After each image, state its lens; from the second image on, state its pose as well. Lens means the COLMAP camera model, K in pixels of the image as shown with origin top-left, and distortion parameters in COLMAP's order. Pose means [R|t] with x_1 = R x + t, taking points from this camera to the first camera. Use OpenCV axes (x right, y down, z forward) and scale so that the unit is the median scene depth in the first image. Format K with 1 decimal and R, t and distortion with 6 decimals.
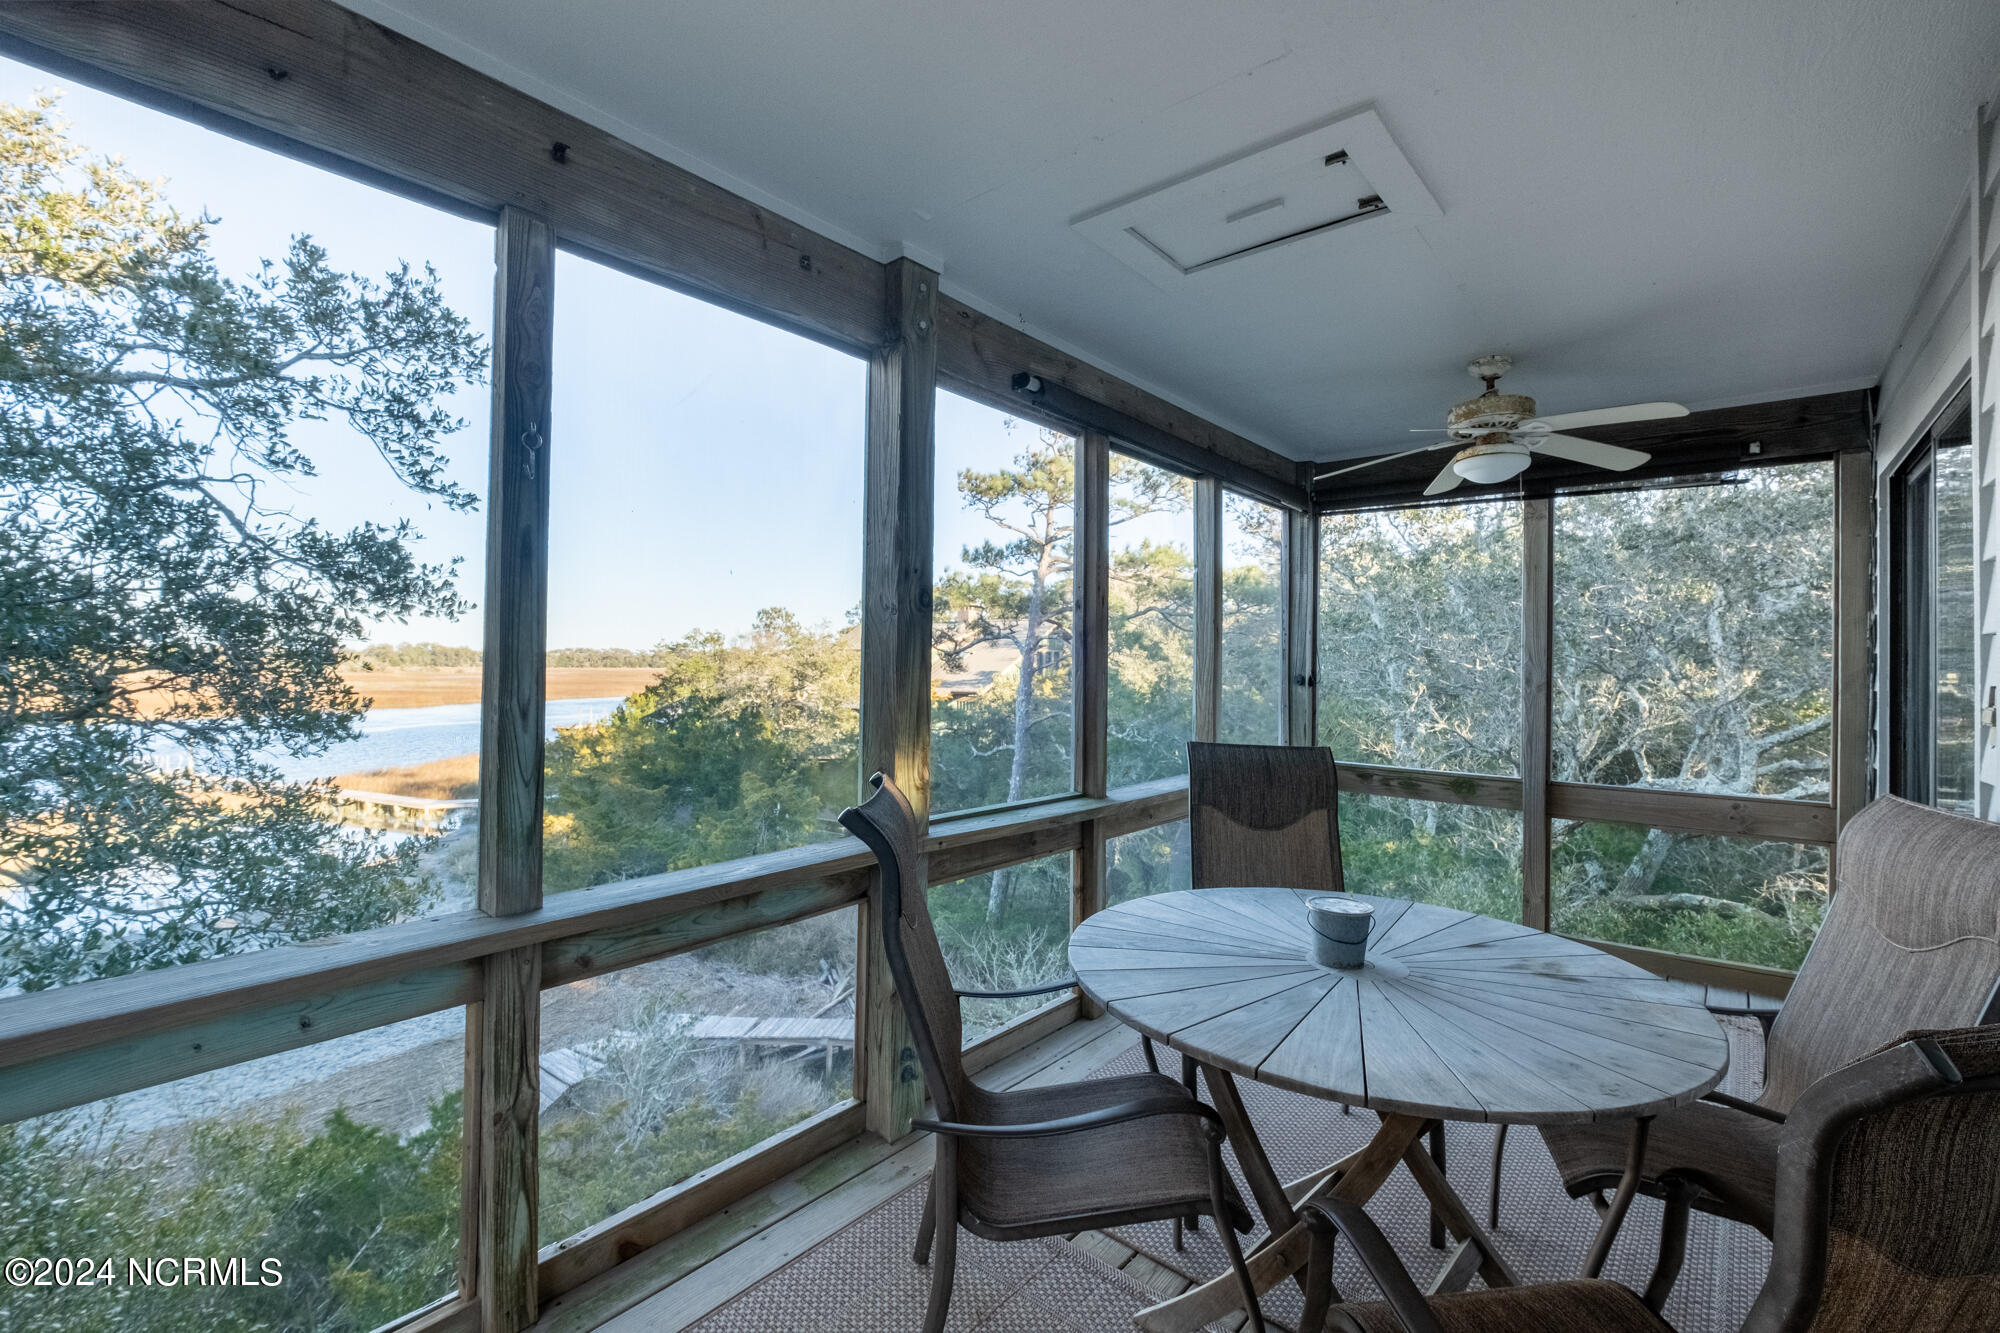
lens RADIAL K [[888.7, 0, 989.7], [0, 888.7, 667.2], [0, 0, 1]] dist [0.002322, 0.000052]
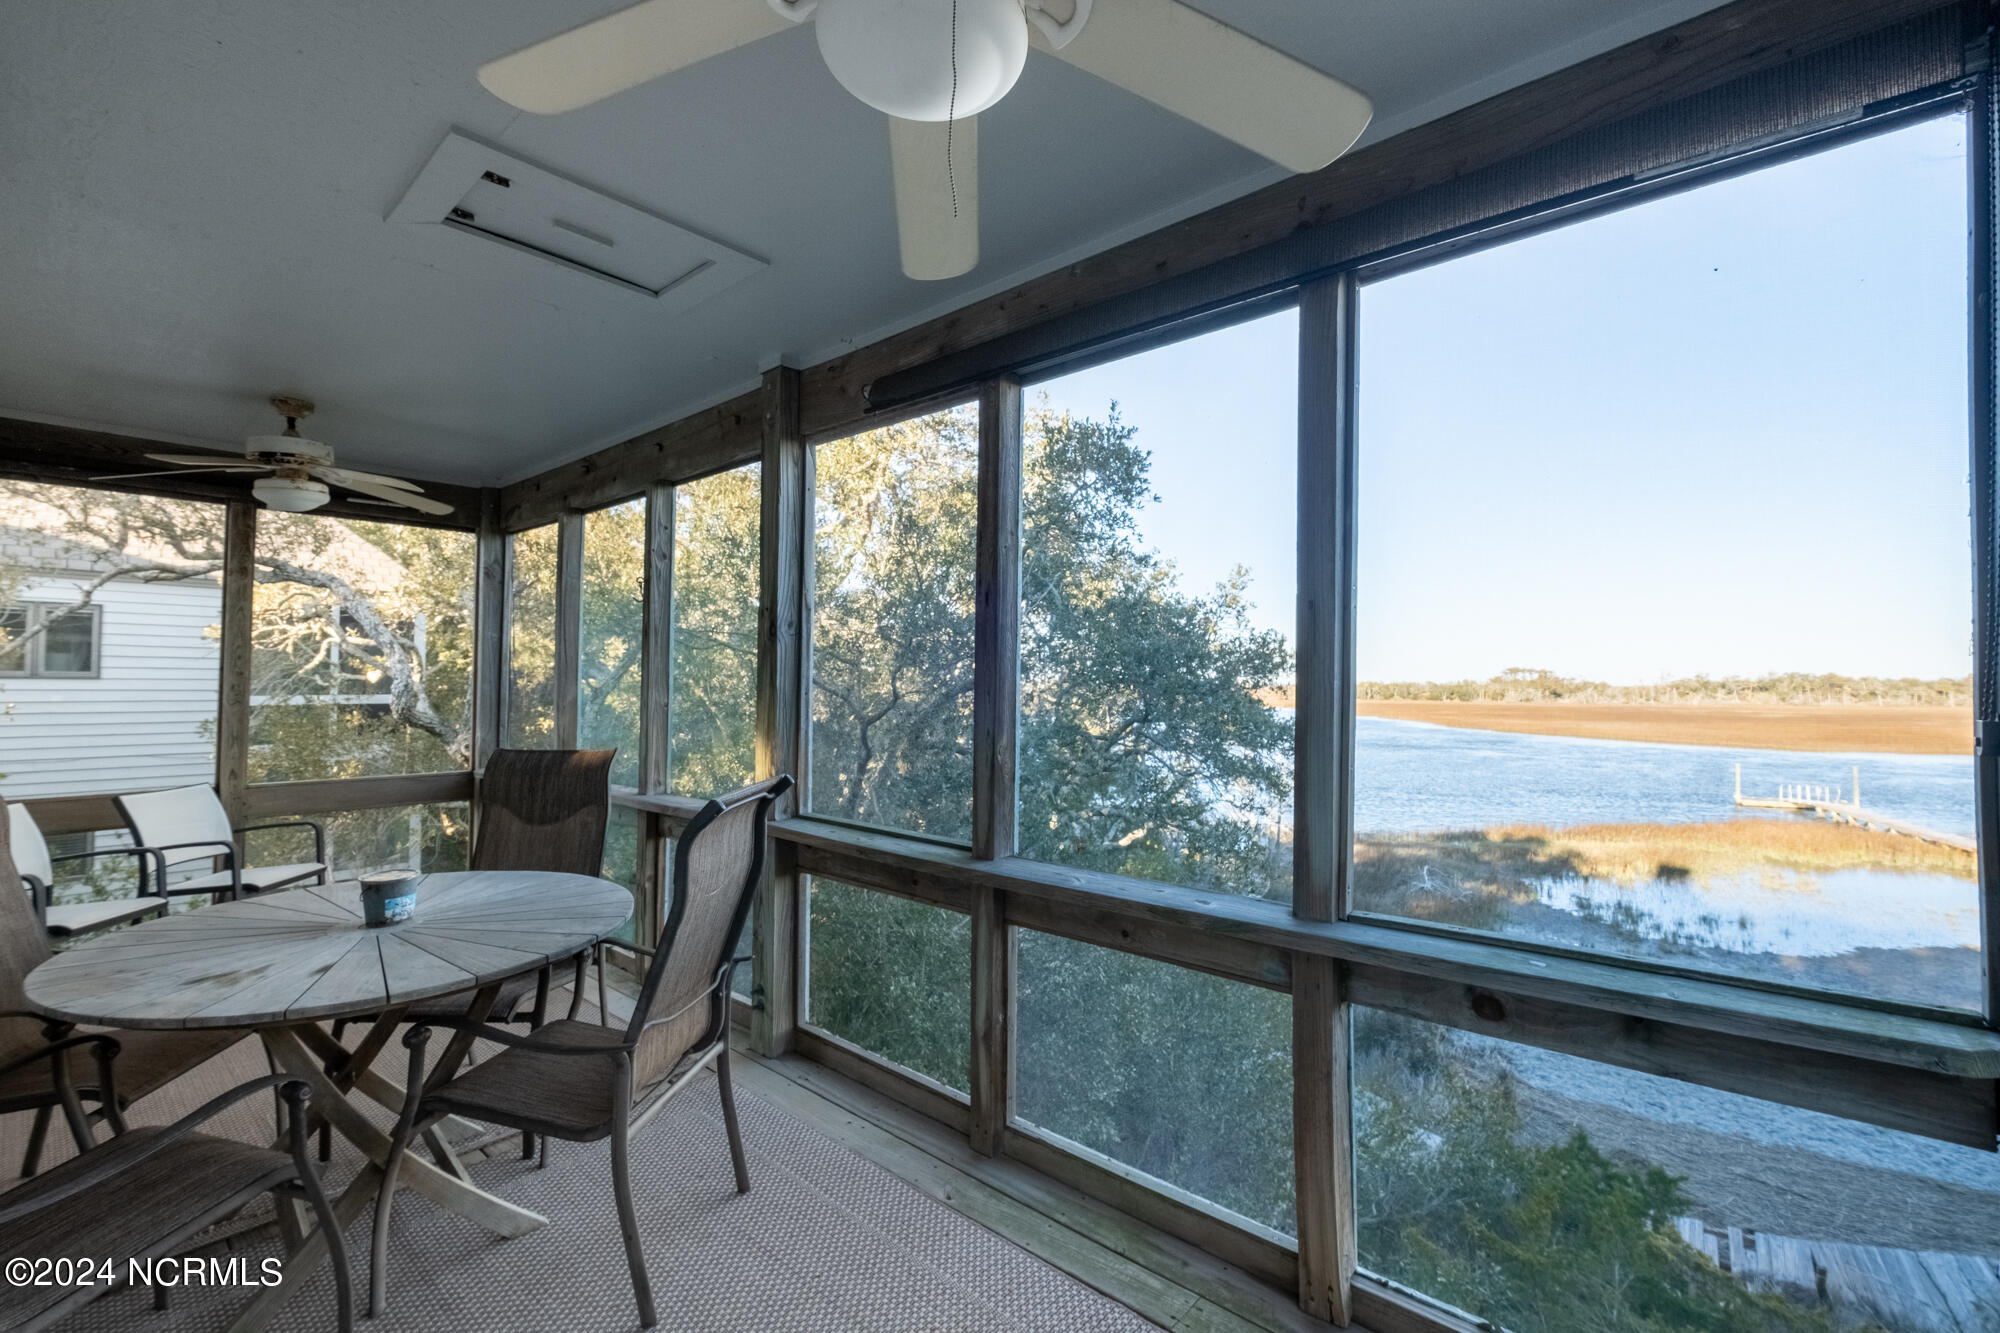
lens RADIAL K [[868.8, 0, 1001.5], [0, 868.8, 676.2], [0, 0, 1]] dist [-0.002789, -0.000346]
pose [[-0.026551, -0.023454, -0.999372, 0.786884], [-0.007301, 0.999703, -0.023268, 0.008158], [0.999621, 0.006679, -0.026714, 0.939071]]
